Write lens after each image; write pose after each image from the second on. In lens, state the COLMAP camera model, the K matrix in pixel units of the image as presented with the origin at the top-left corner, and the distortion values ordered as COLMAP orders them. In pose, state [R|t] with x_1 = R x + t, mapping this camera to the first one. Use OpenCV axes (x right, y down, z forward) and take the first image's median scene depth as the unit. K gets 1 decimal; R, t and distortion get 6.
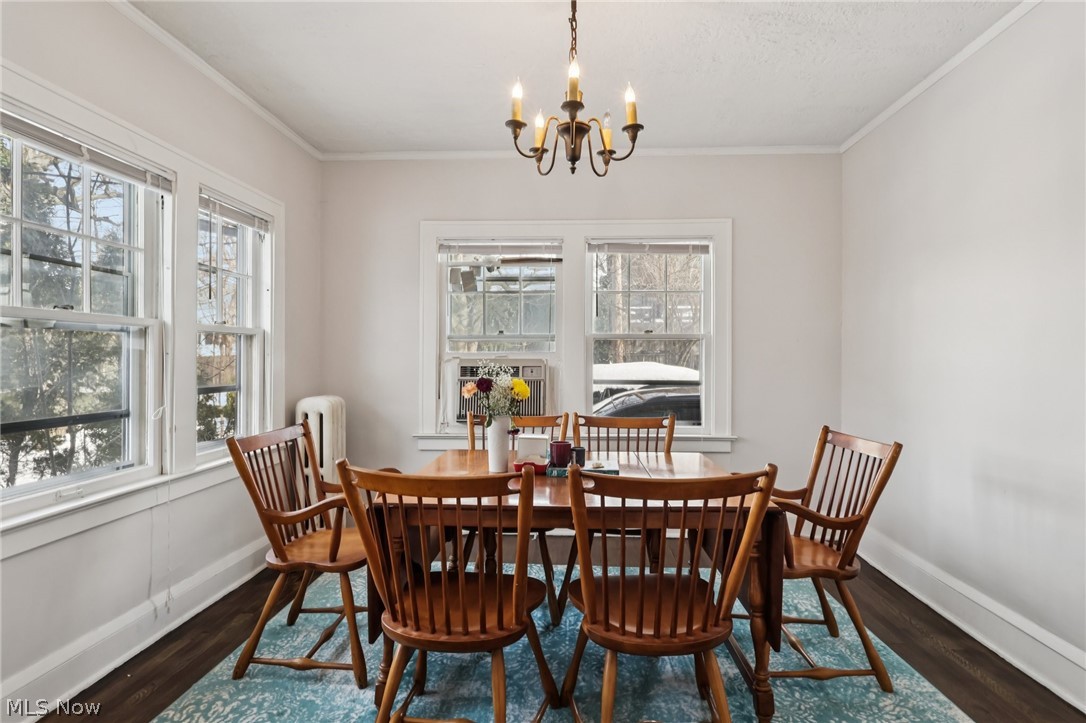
lens RADIAL K [[538.2, 0, 555.7], [0, 538.2, 358.4], [0, 0, 1]] dist [0.002870, 0.000448]
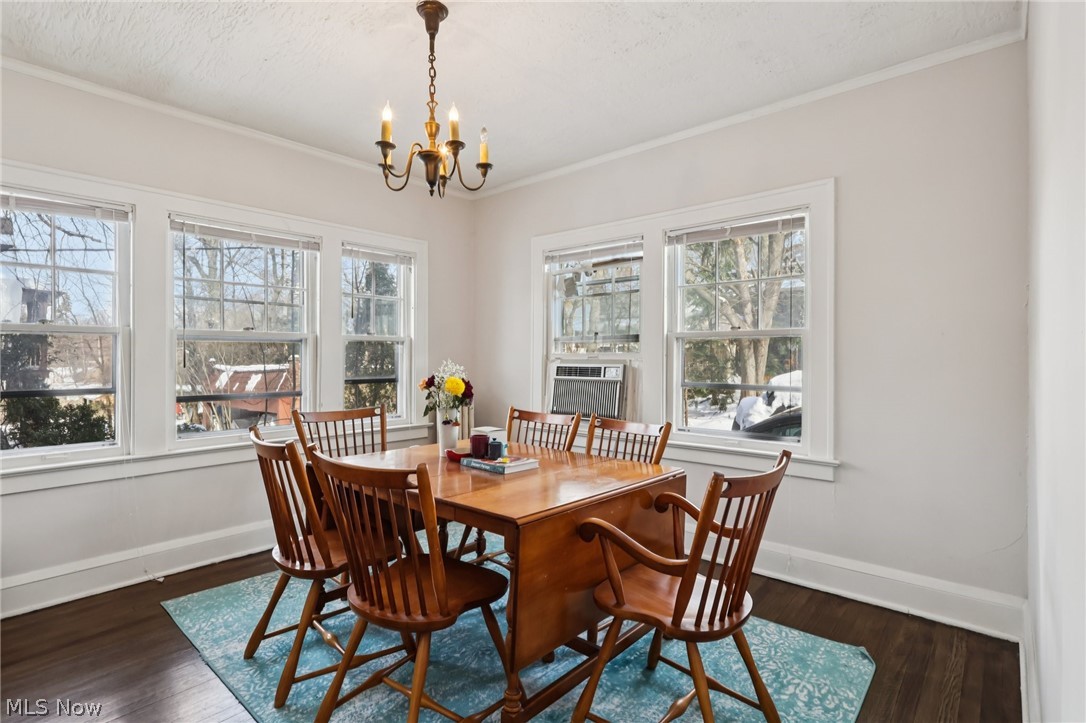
lens RADIAL K [[531.5, 0, 543.0], [0, 531.5, 361.5], [0, 0, 1]] dist [0.000905, 0.000414]
pose [[0.775007, 0.005608, -0.631928, 0.483653], [-0.001852, 0.999976, 0.006602, -0.001582], [0.631950, -0.003946, 0.774999, 0.147478]]
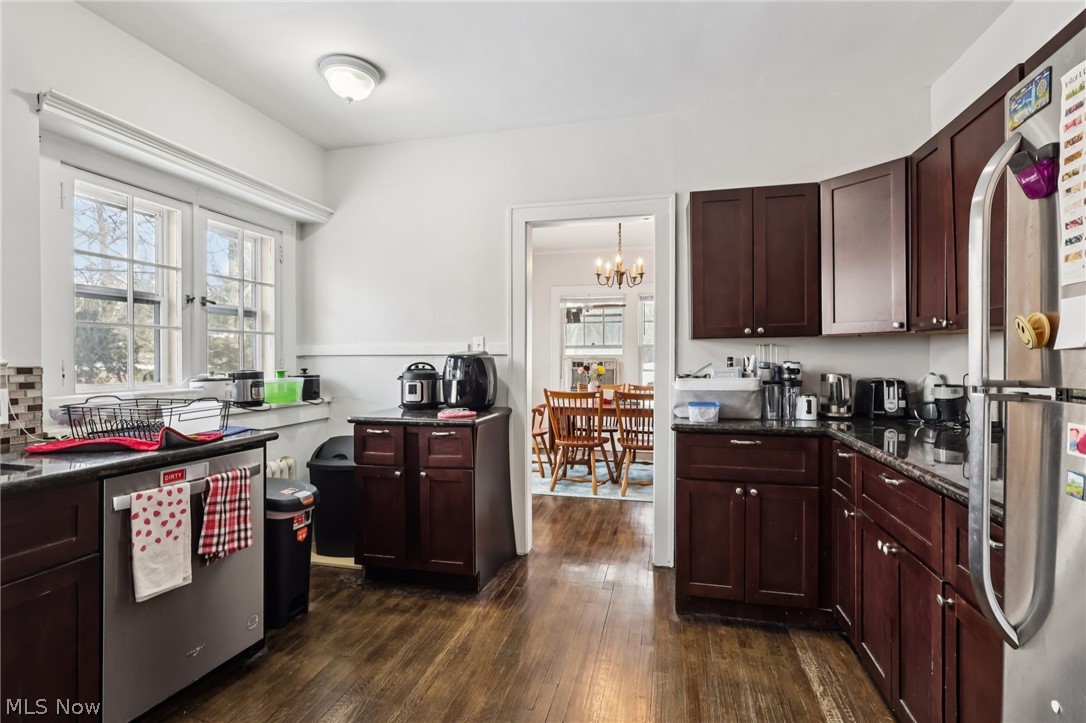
lens RADIAL K [[538.2, 0, 555.7], [0, 538.2, 358.4], [0, 0, 1]] dist [0.002870, 0.000448]
pose [[0.985476, -0.003382, -0.169780, 0.090724], [0.003335, 0.999994, -0.000562, 0.002356], [0.169781, -0.000013, 0.985482, -0.903288]]
